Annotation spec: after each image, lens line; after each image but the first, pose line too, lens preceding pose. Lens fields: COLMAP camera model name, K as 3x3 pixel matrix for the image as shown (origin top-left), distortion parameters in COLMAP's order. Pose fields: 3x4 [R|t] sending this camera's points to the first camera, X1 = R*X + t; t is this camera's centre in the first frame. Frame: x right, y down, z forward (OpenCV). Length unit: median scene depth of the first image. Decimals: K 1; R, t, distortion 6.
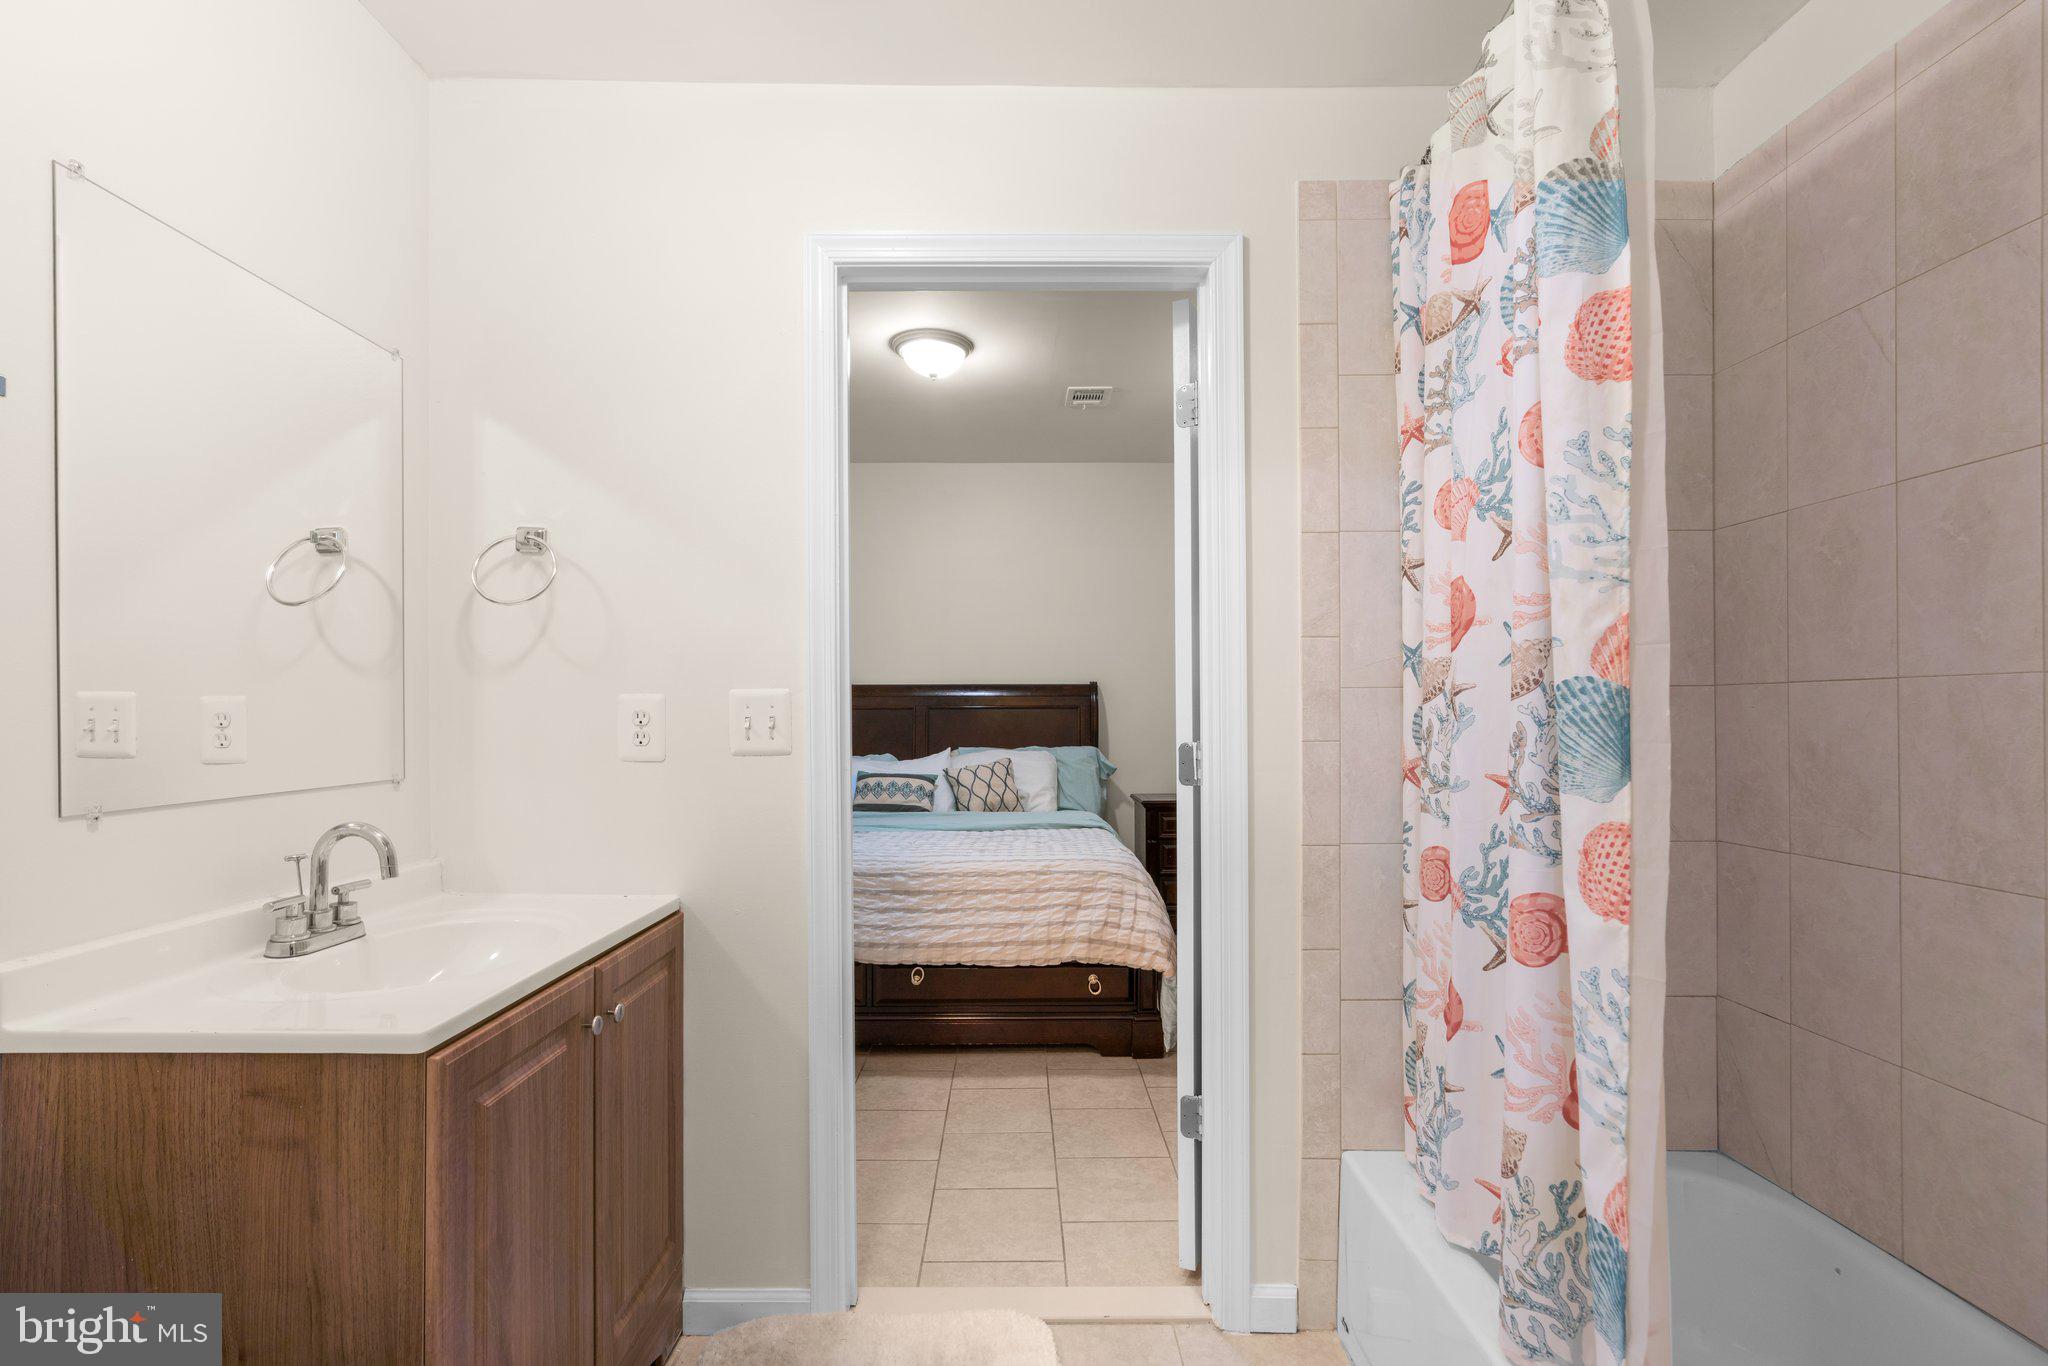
lens RADIAL K [[919.8, 0, 1028.4], [0, 919.8, 706.3], [0, 0, 1]] dist [0.000526, 0.000652]
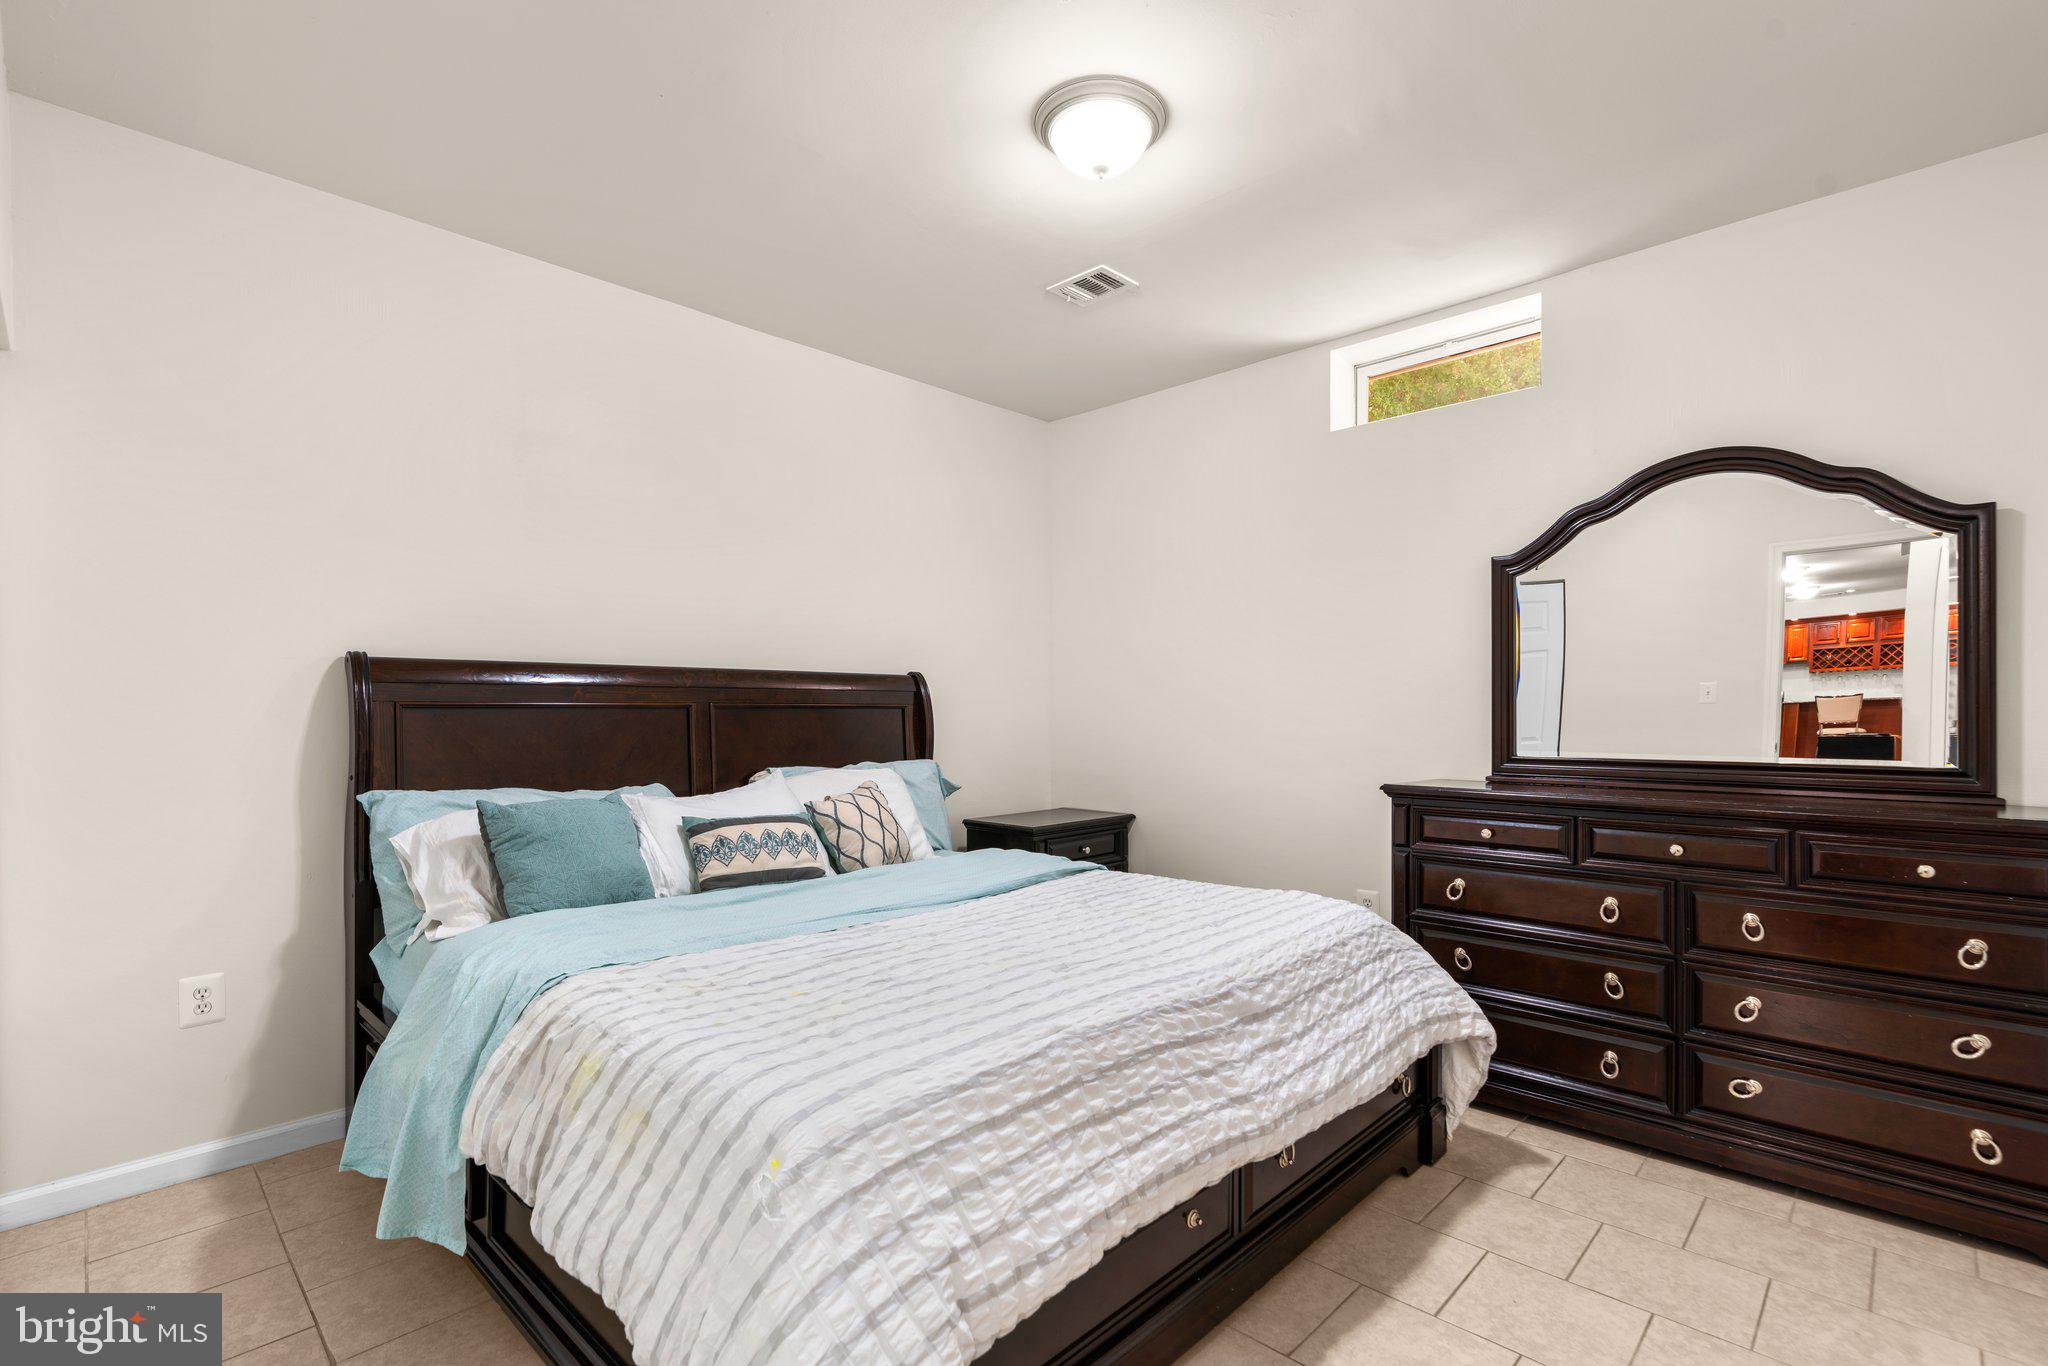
lens RADIAL K [[913.1, 0, 1029.2], [0, 913.1, 682.9], [0, 0, 1]] dist [-0.000463, 0.000088]
pose [[0.702041, 0.012049, 0.712034, -0.435343], [0.007597, 0.999673, -0.024408, 0.001822], [-0.712096, 0.022545, 0.701720, 0.462387]]
